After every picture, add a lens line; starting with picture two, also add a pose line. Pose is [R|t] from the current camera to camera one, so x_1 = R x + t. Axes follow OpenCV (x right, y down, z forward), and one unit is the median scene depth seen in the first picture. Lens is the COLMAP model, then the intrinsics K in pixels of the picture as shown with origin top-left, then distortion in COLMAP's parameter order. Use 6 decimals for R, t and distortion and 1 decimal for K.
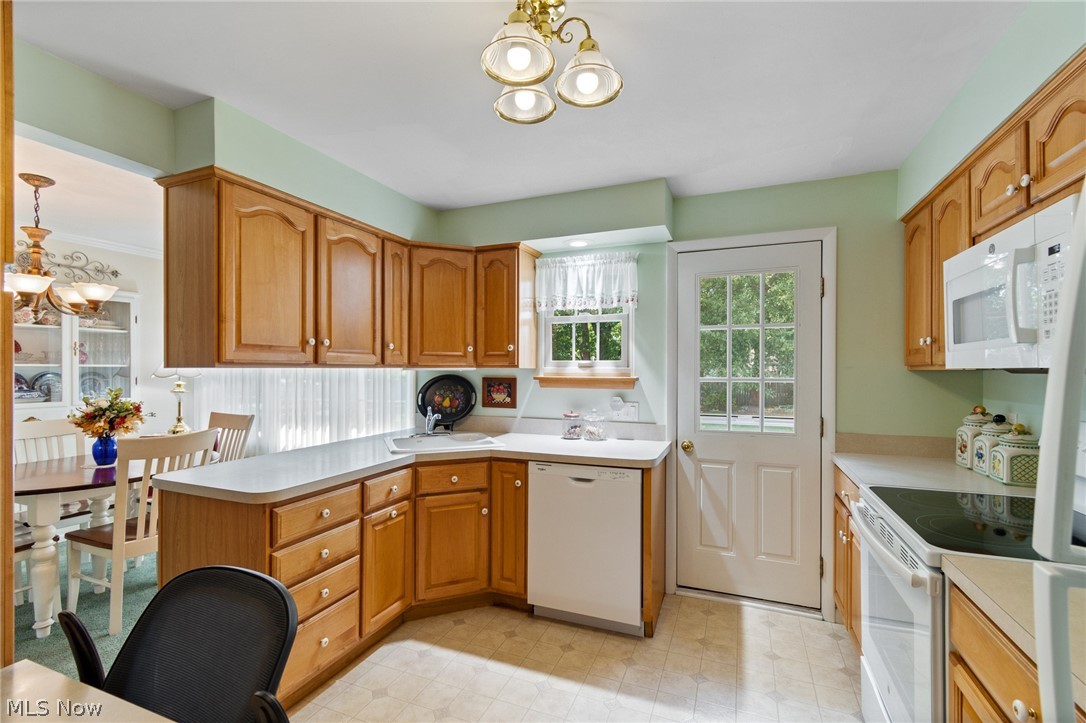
lens RADIAL K [[482.0, 0, 542.0], [0, 482.0, 370.4], [0, 0, 1]] dist [0.001643, 0.000241]
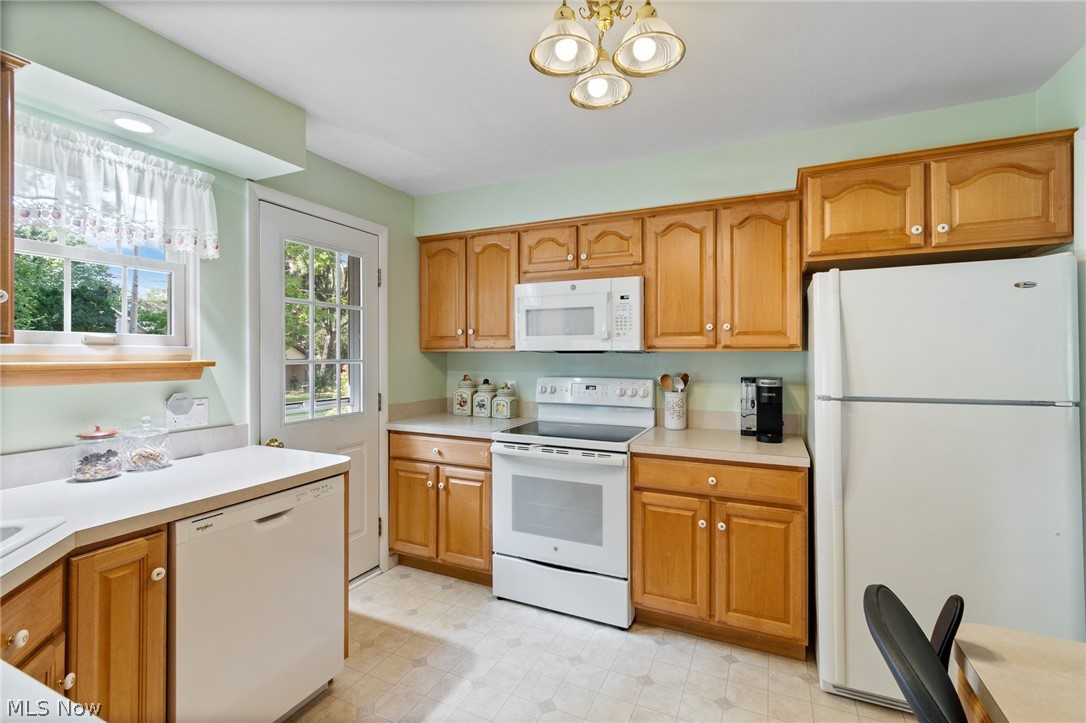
lens RADIAL K [[482.0, 0, 546.3], [0, 482.0, 350.4], [0, 0, 1]] dist [0.001643, 0.000241]
pose [[0.047318, 0.005933, 0.998862, -0.522812], [-0.000366, 0.999982, -0.005922, 0.003765], [-0.998880, -0.000086, 0.047319, 0.556888]]
